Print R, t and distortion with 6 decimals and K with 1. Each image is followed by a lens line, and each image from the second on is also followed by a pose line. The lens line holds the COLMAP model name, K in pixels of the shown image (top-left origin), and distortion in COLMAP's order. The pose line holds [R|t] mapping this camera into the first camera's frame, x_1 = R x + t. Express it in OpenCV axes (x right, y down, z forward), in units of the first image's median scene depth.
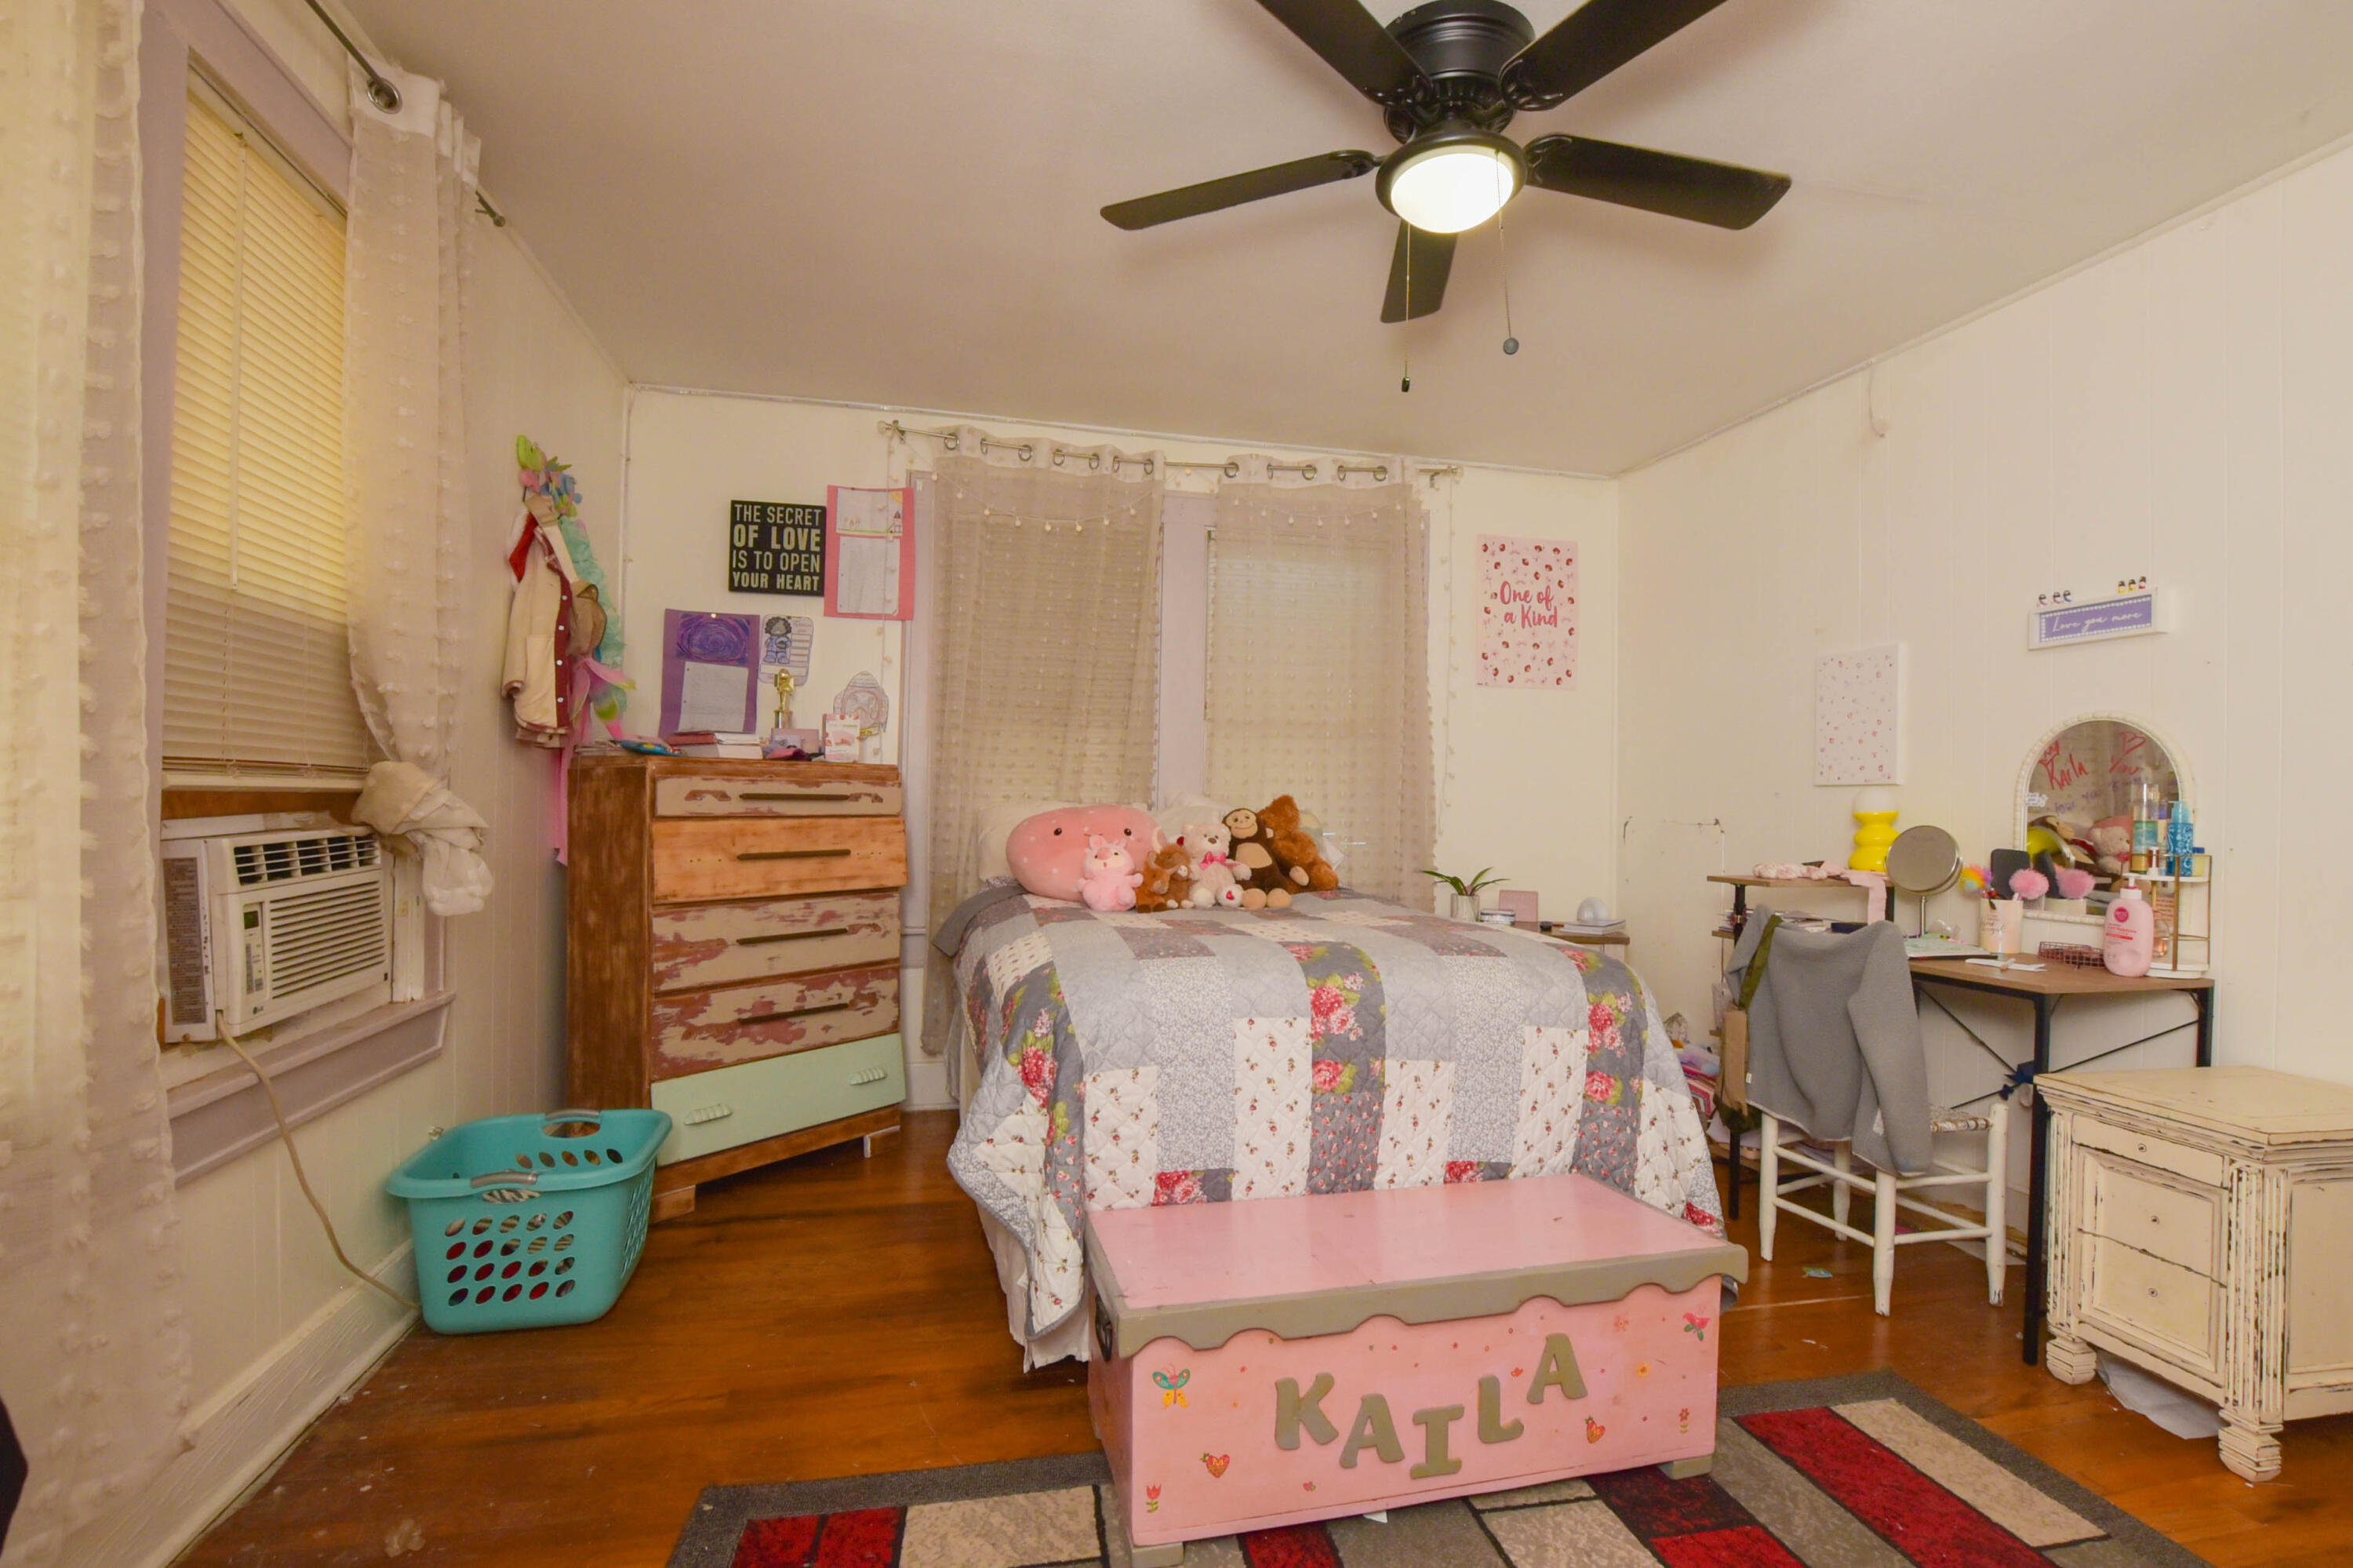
lens RADIAL K [[1037.3, 0, 1194.2], [0, 1037.3, 800.3], [0, 0, 1]] dist [-0.036599, 0.007112]
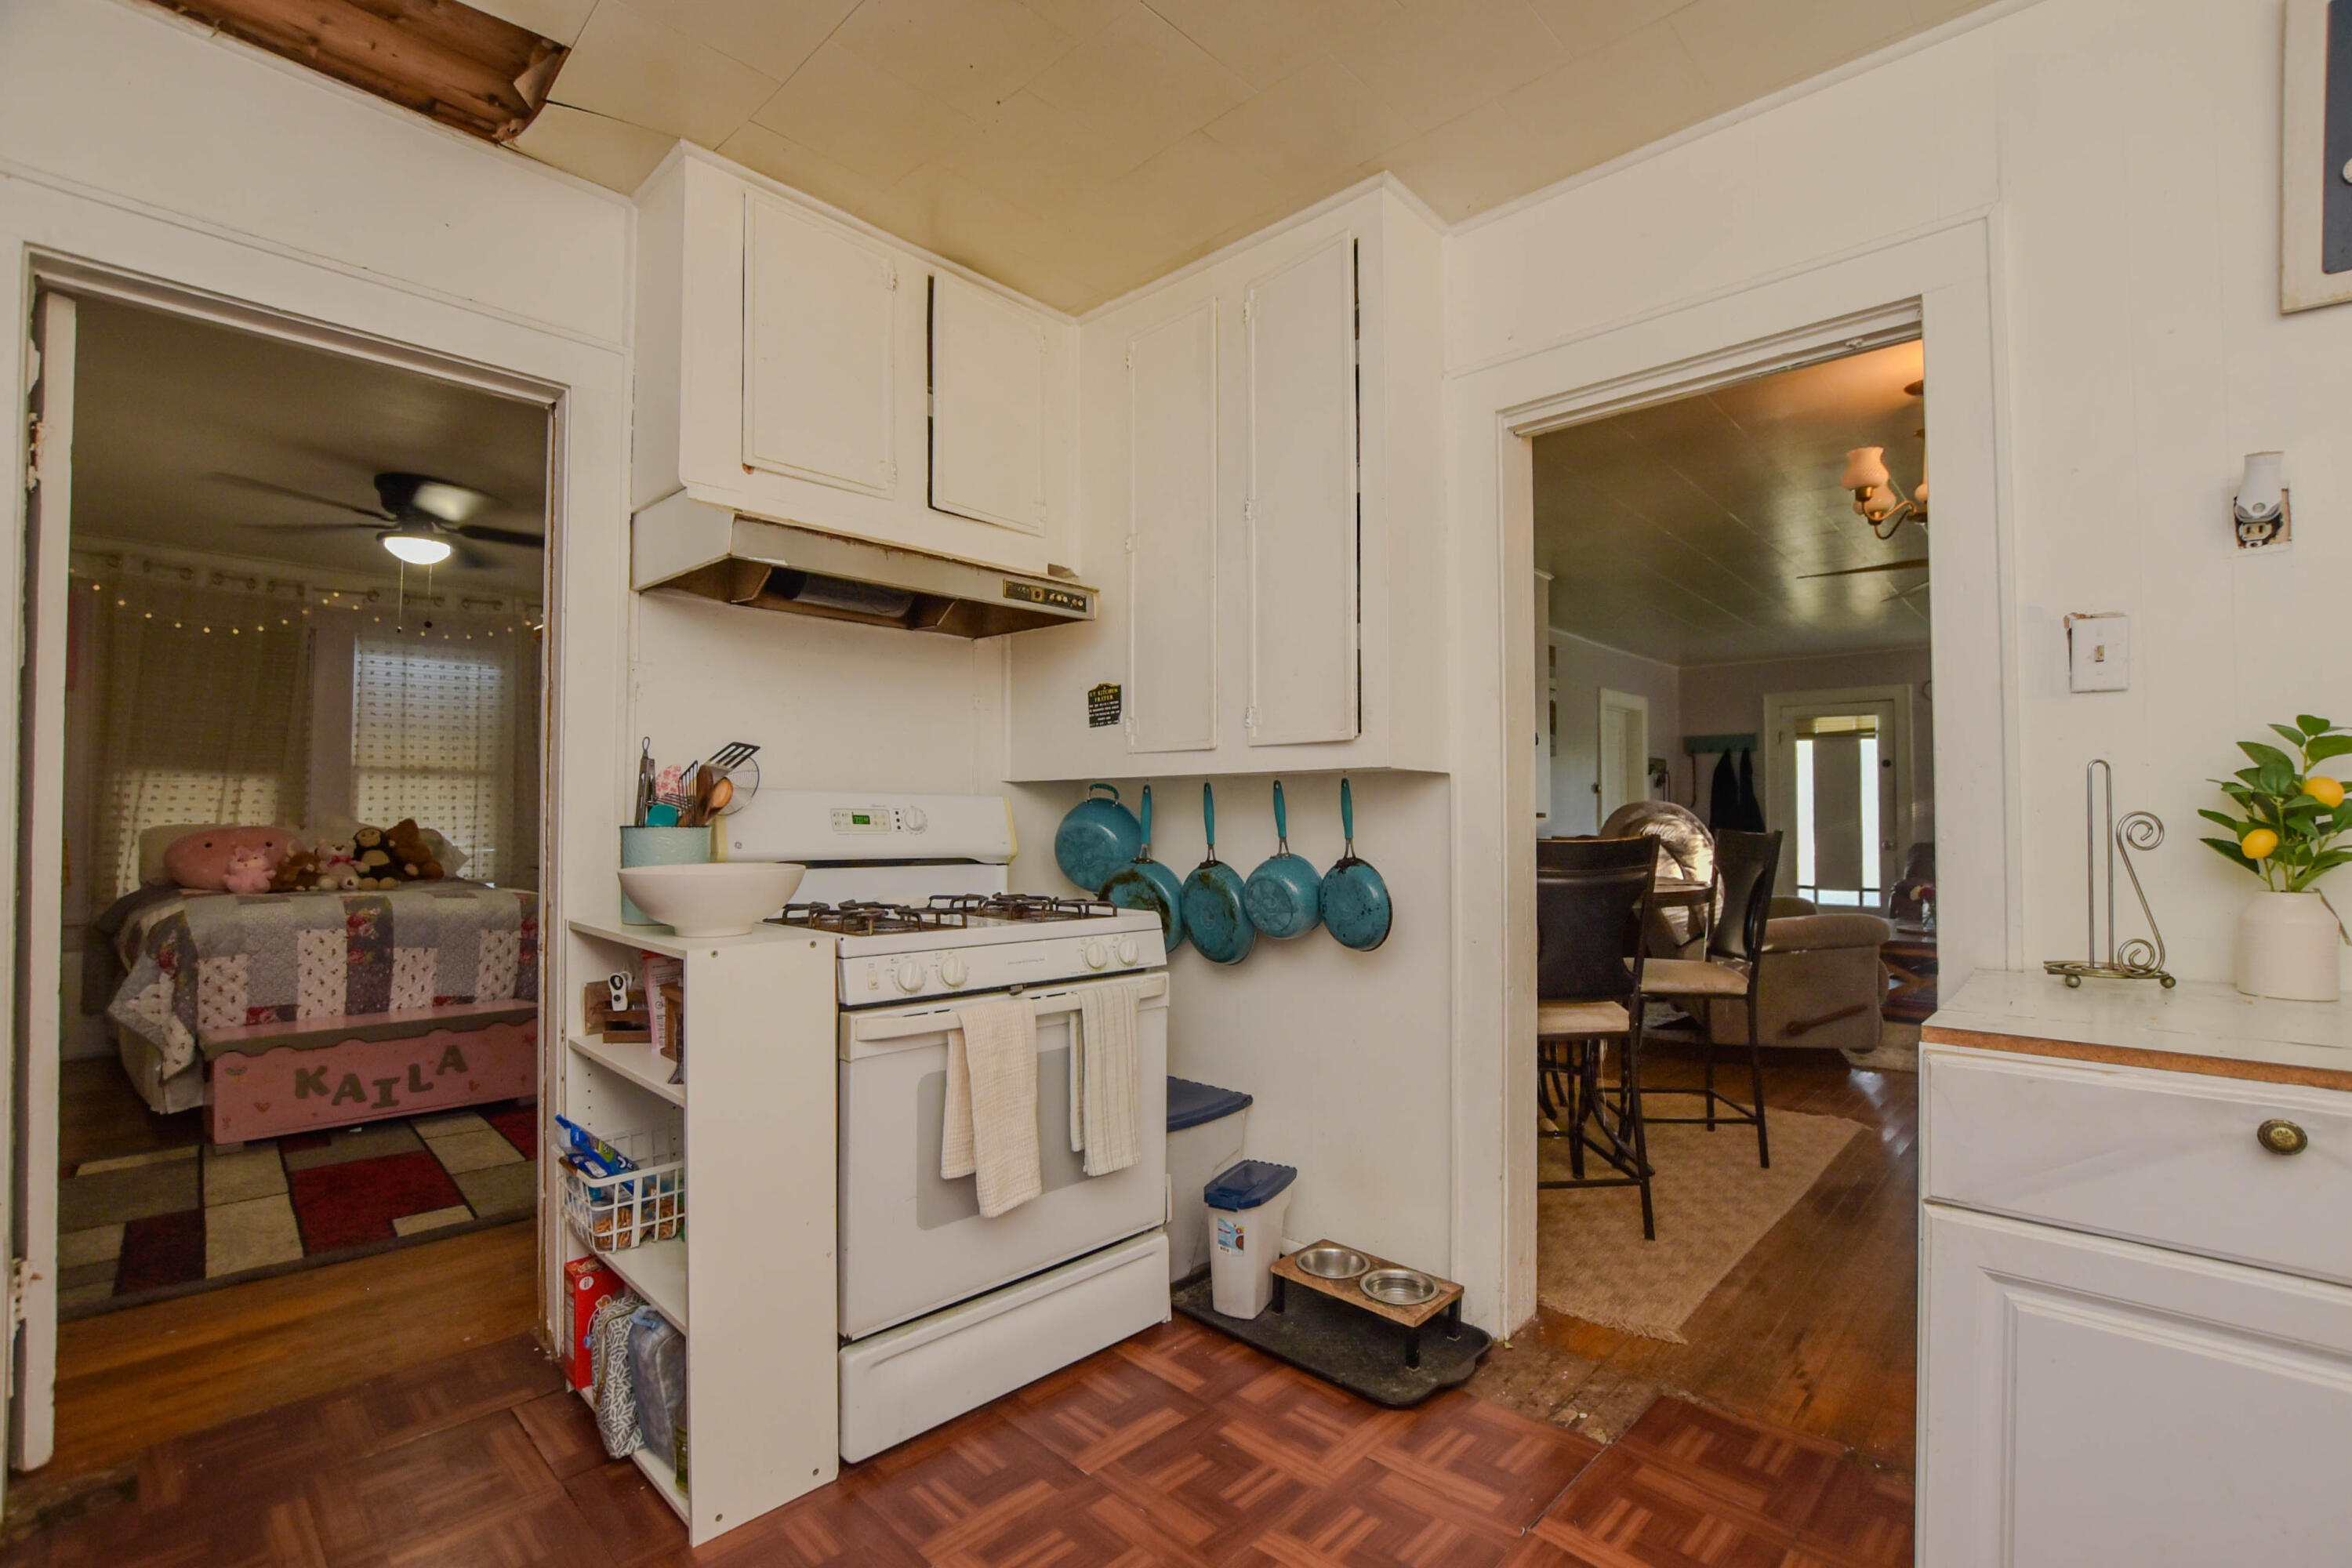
lens RADIAL K [[1036.8, 0, 1193.7], [0, 1036.8, 800.3], [0, 0, 1]] dist [-0.036599, 0.007112]
pose [[0.830050, 0.000800, 0.557689, 0.391662], [0.006368, 0.999920, -0.010911, -0.015131], [-0.557653, 0.012608, 0.829978, -1.647435]]
